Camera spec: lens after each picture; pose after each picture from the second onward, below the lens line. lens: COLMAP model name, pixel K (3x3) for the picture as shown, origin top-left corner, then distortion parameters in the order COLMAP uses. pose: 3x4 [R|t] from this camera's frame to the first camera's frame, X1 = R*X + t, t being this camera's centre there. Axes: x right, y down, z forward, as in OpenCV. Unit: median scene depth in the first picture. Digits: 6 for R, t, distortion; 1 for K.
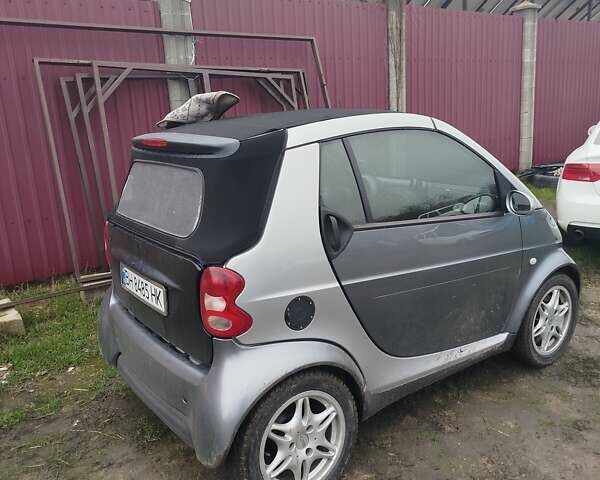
lens RADIAL K [[557.9, 0, 300.5], [0, 557.9, 250.3], [0, 0, 1]] dist [0.007214, 0.003905]
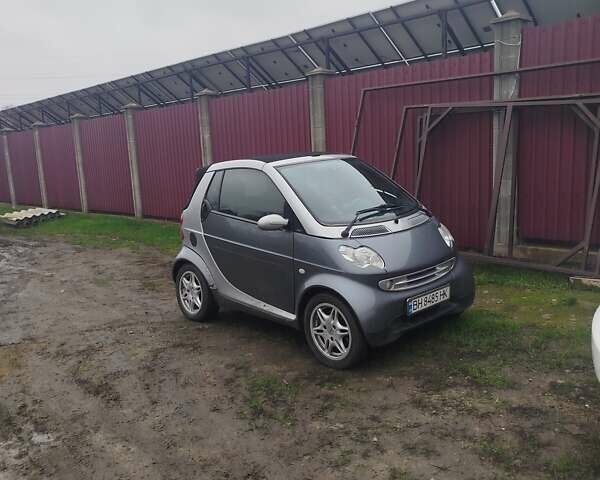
lens RADIAL K [[557.9, 0, 300.5], [0, 557.9, 250.3], [0, 0, 1]] dist [0.007214, 0.003905]
pose [[0.106955, 0.224793, -0.968519, 1.087469], [-0.200215, 0.959022, 0.200479, -0.190625], [0.973897, 0.172469, 0.147579, 0.496693]]
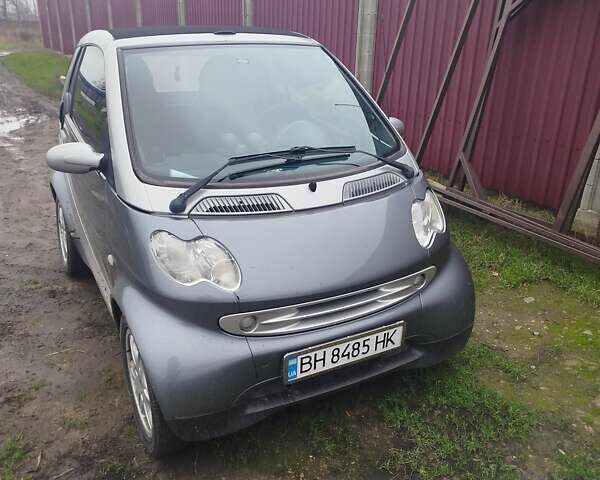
lens RADIAL K [[557.9, 0, 300.5], [0, 557.9, 250.3], [0, 0, 1]] dist [0.007214, 0.003905]
pose [[-0.135376, 0.417046, -0.898747, 0.649070], [-0.262430, 0.859607, 0.438413, -0.235652], [0.955408, 0.295209, -0.006925, 0.780010]]
